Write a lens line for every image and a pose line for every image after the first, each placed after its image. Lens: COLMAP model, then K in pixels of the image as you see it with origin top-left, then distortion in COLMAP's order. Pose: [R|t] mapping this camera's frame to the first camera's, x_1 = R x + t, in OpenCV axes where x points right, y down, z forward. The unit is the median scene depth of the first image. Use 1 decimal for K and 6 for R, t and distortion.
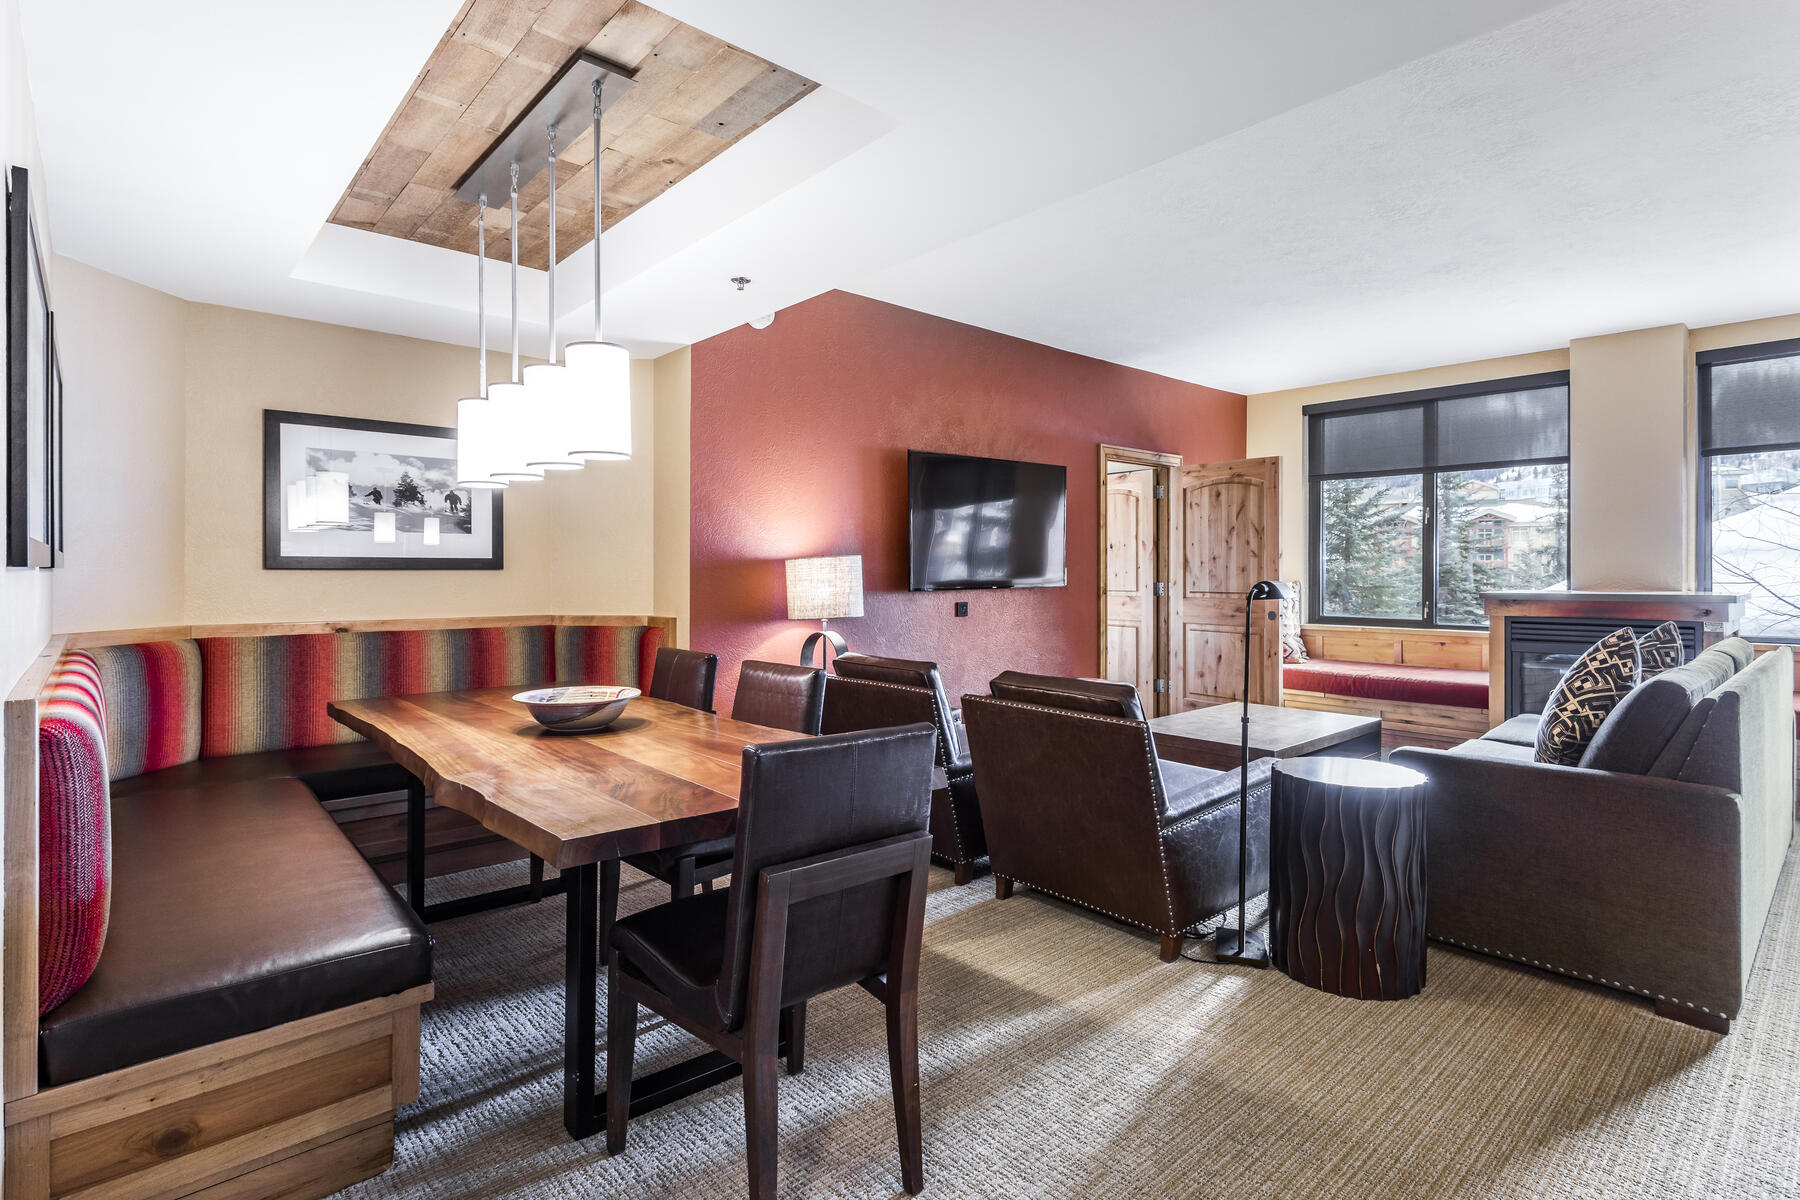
lens RADIAL K [[881.1, 0, 887.5], [0, 881.1, 588.9], [0, 0, 1]] dist [0.001038, 0.000192]
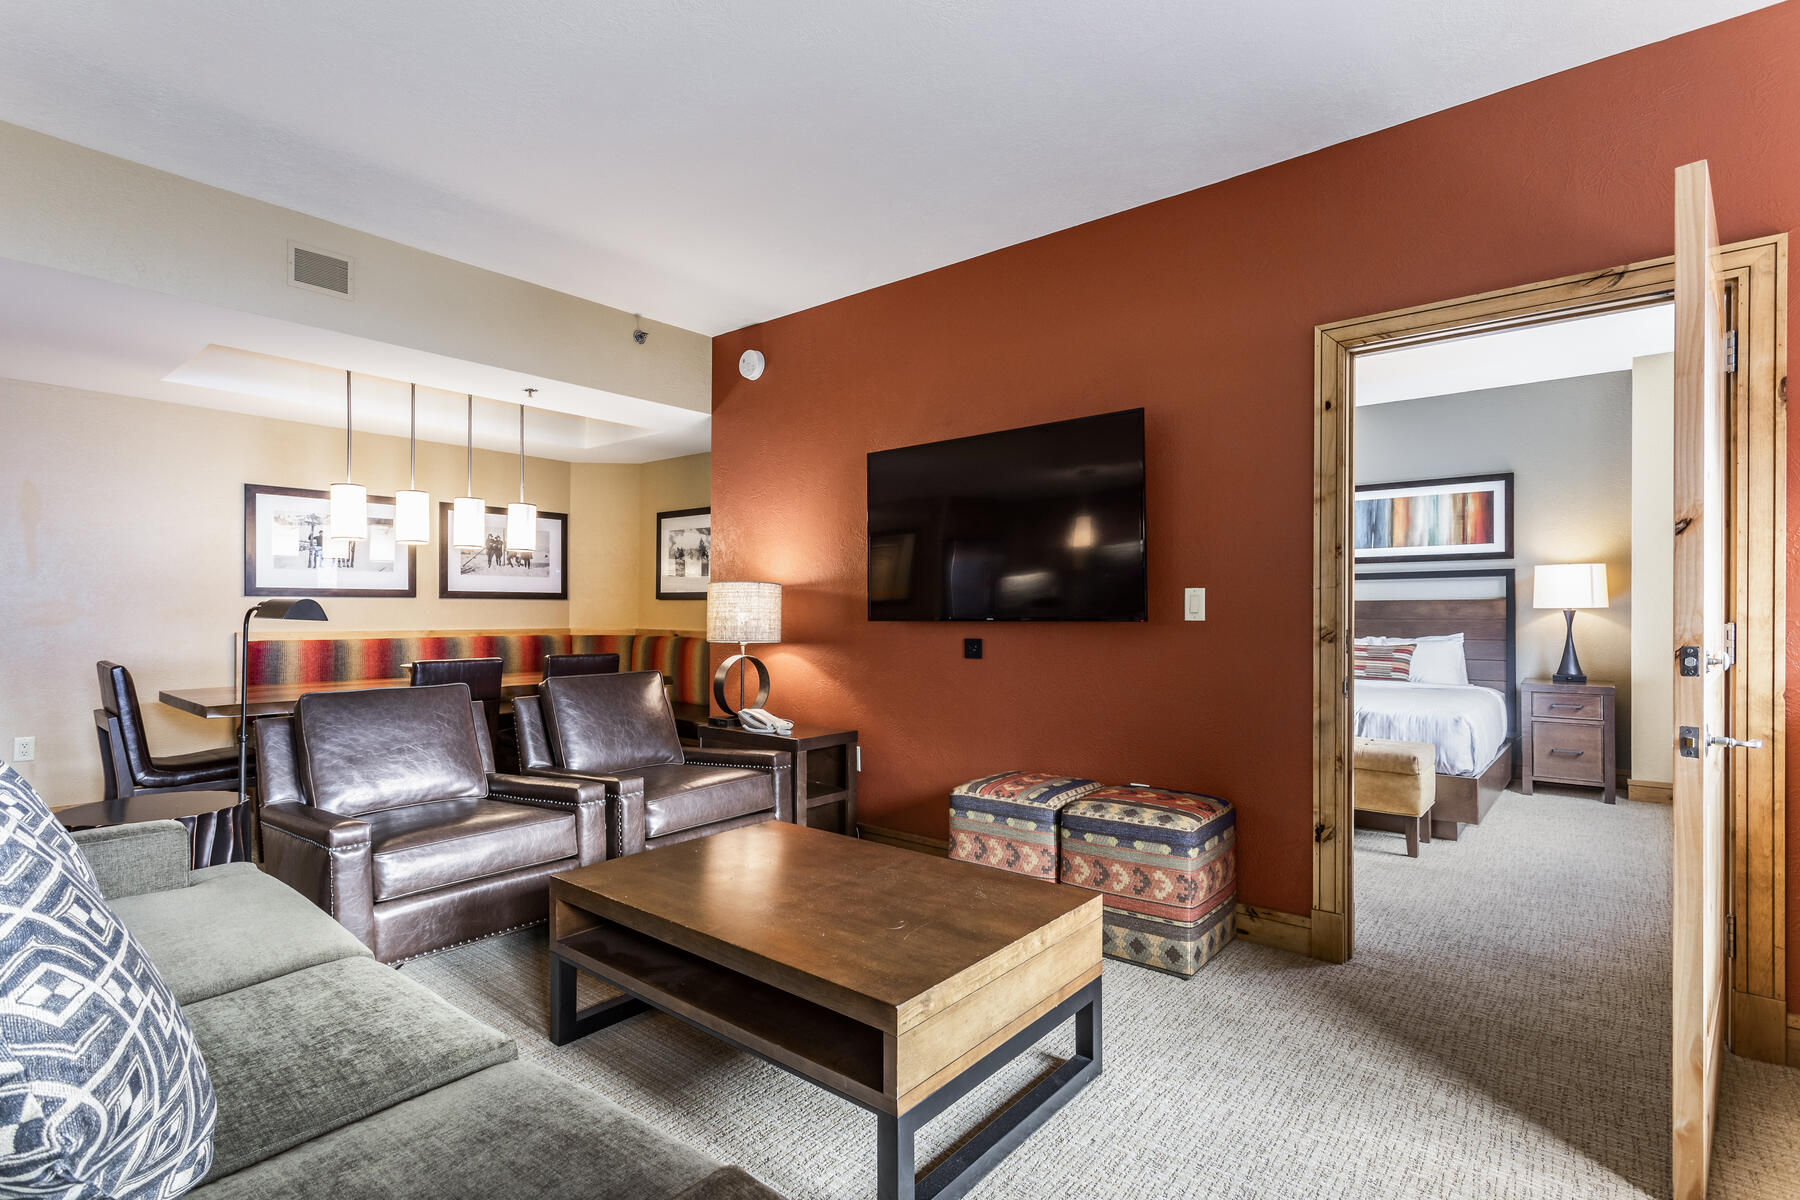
lens RADIAL K [[881.1, 0, 887.5], [0, 881.1, 588.9], [0, 0, 1]] dist [0.001038, 0.000192]
pose [[0.155264, -0.025193, -0.987552, 1.049355], [-0.021788, 0.999344, -0.028919, -0.004288], [0.987633, 0.026007, 0.154613, 1.082284]]
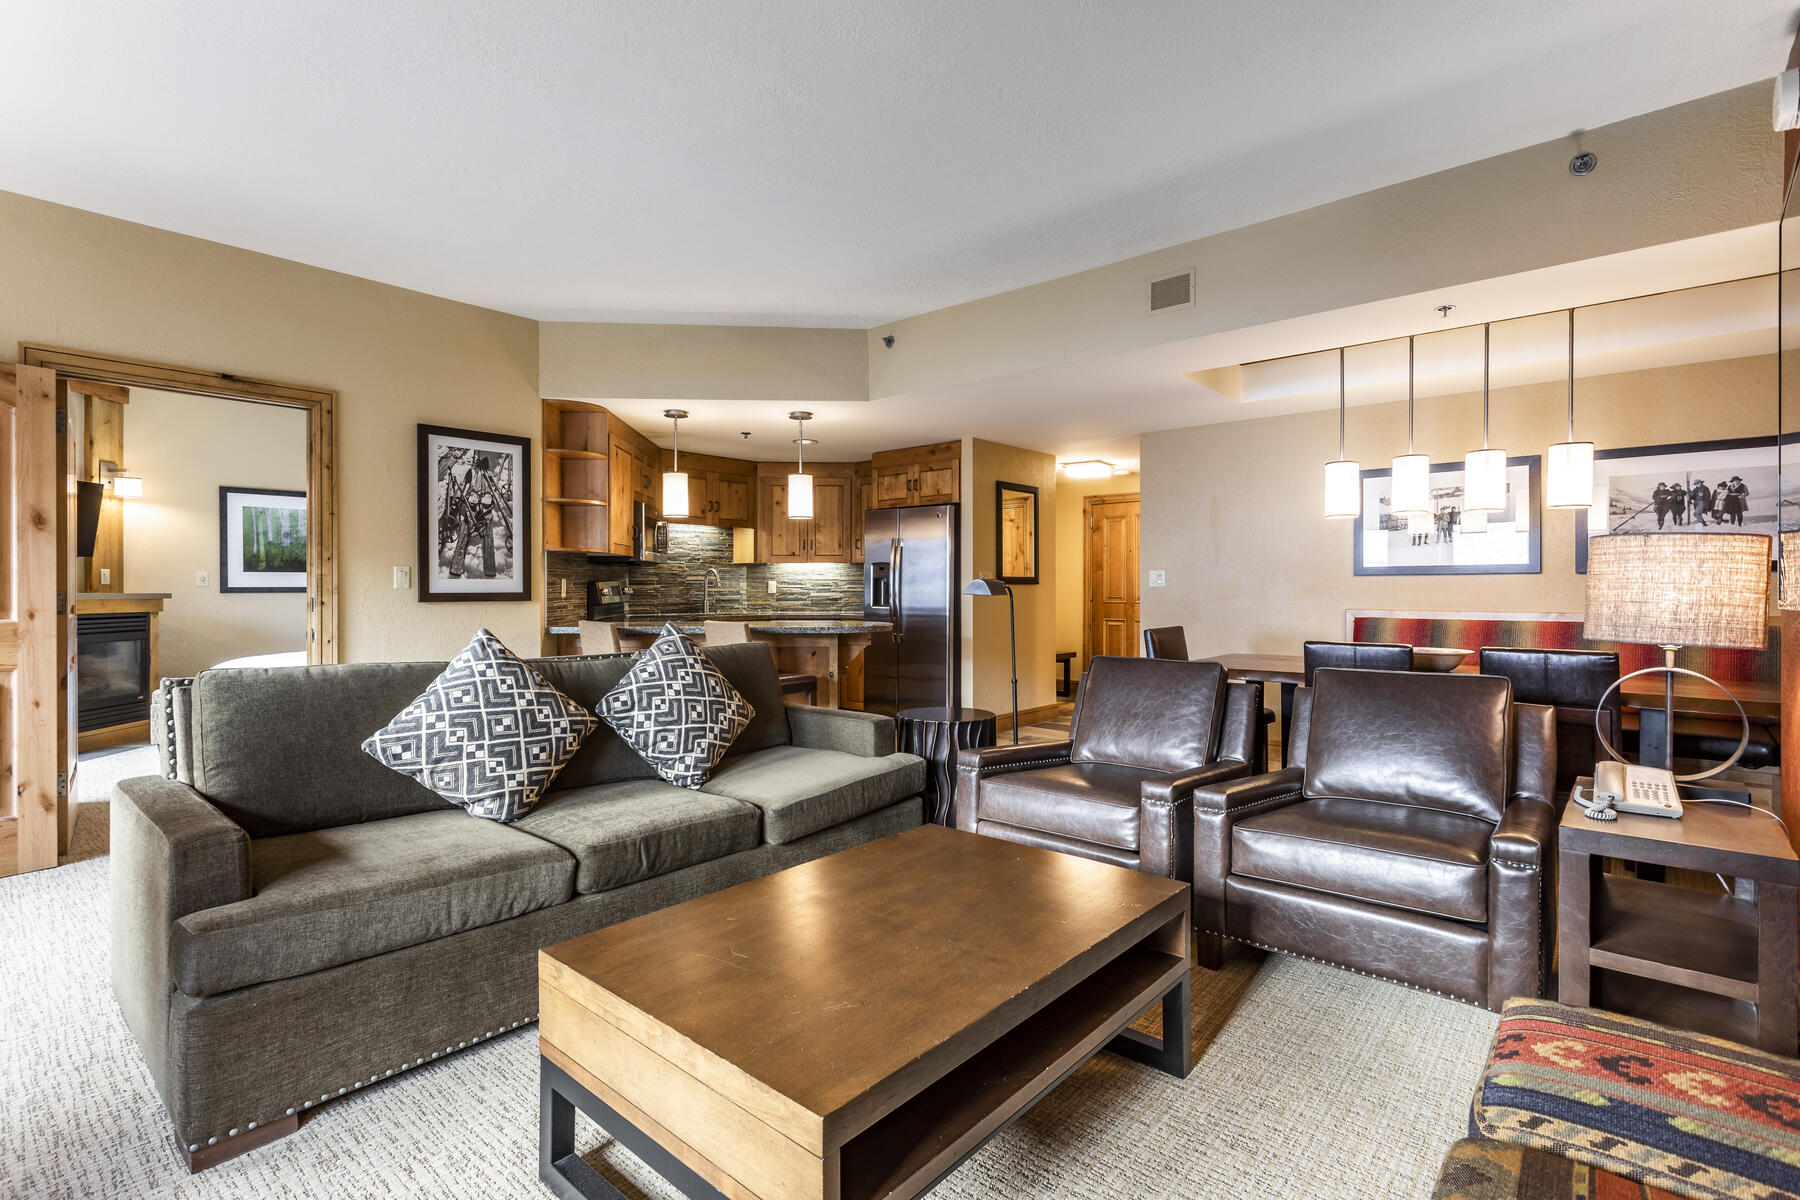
lens RADIAL K [[858.2, 0, 897.2], [0, 858.2, 590.9], [0, 0, 1]] dist [0.001204, 0.000121]
pose [[-0.993073, -0.001934, -0.117482, 0.452026], [-0.004632, 0.999732, 0.022700, -0.015576], [0.117407, 0.023087, -0.992816, 1.663759]]
